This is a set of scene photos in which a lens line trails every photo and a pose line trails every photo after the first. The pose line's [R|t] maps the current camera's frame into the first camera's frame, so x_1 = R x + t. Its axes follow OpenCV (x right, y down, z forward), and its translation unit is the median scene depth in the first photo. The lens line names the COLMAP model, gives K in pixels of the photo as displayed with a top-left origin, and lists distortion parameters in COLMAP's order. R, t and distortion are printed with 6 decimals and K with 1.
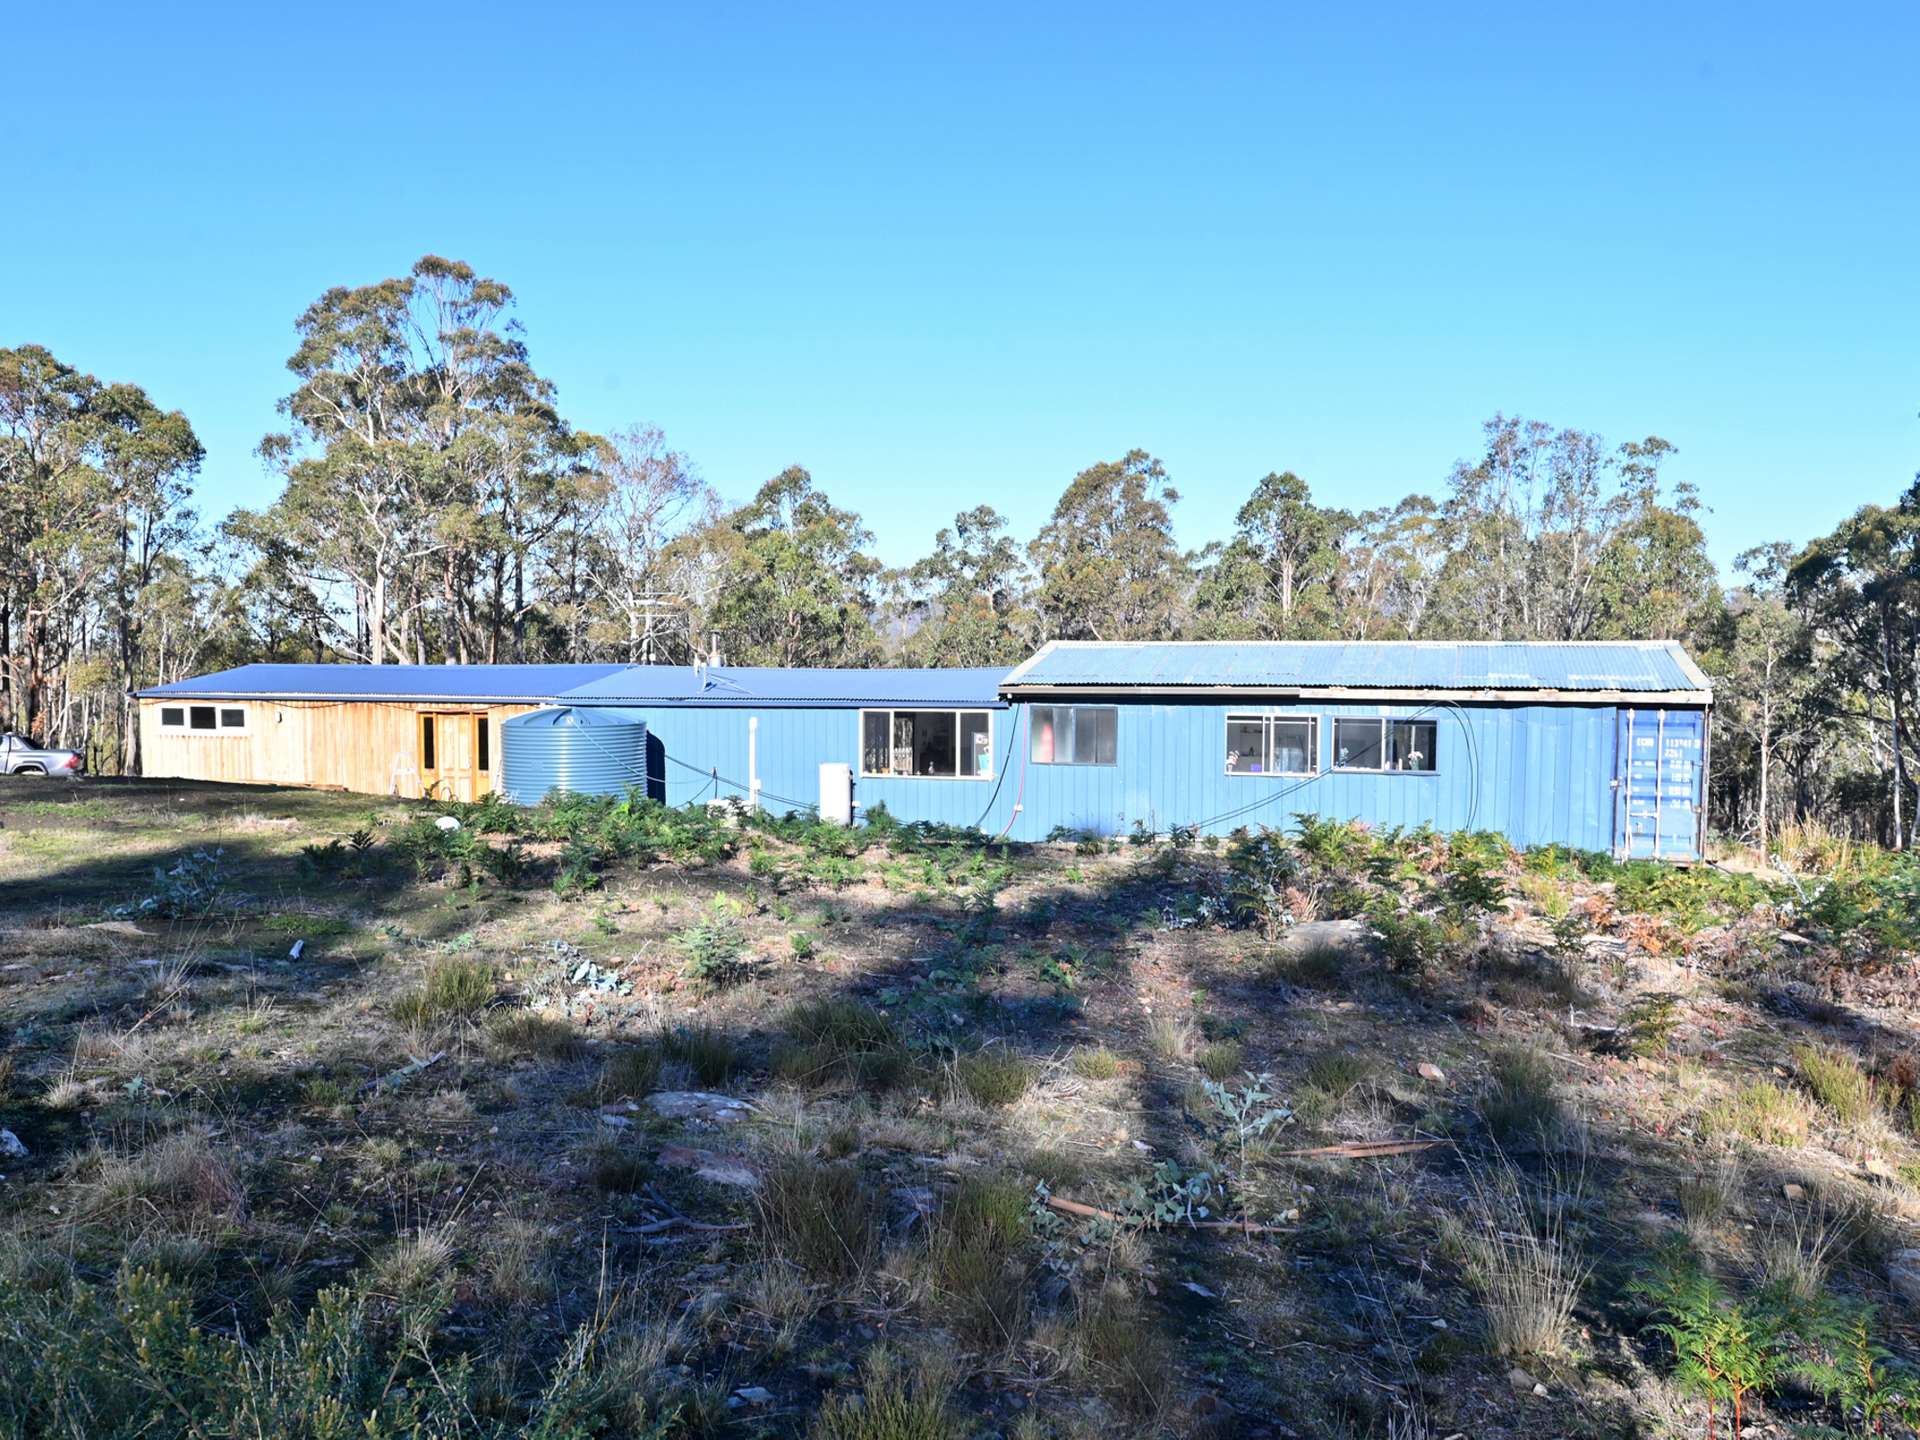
lens RADIAL K [[1525.1, 0, 961.0], [0, 1525.1, 720.9], [0, 0, 1]] dist [-0.004358, -0.002841]
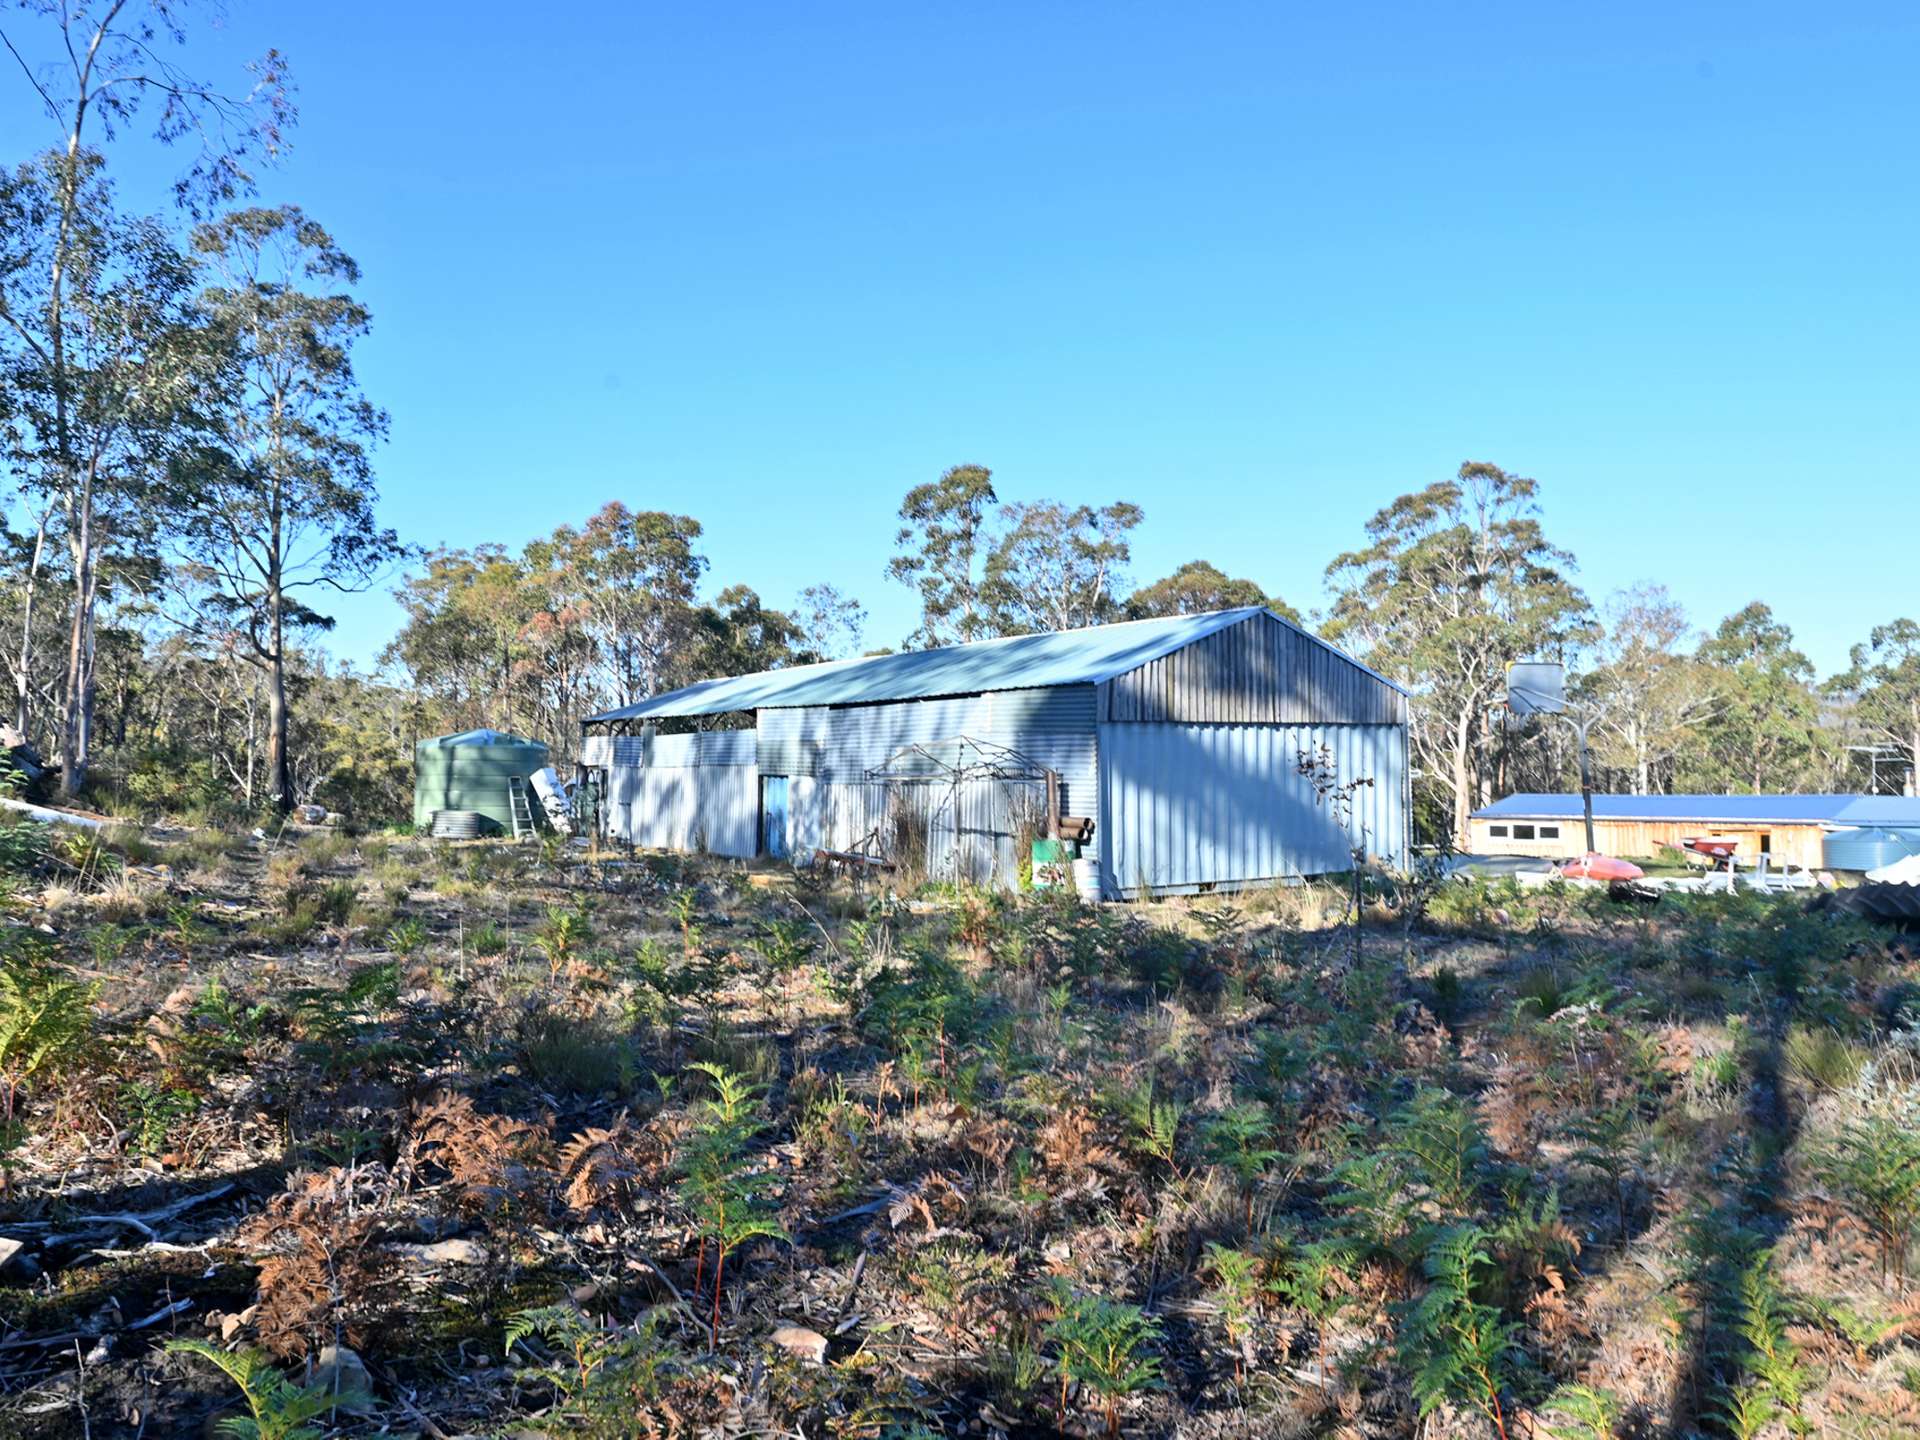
lens RADIAL K [[1525.1, 0, 961.5], [0, 1525.1, 724.9], [0, 0, 1]] dist [-0.004358, -0.002841]
pose [[0.888347, -0.025036, -0.458489, -0.303038], [-0.007657, 0.997566, -0.069309, 0.000616], [0.459108, 0.065082, 0.885993, -0.572586]]
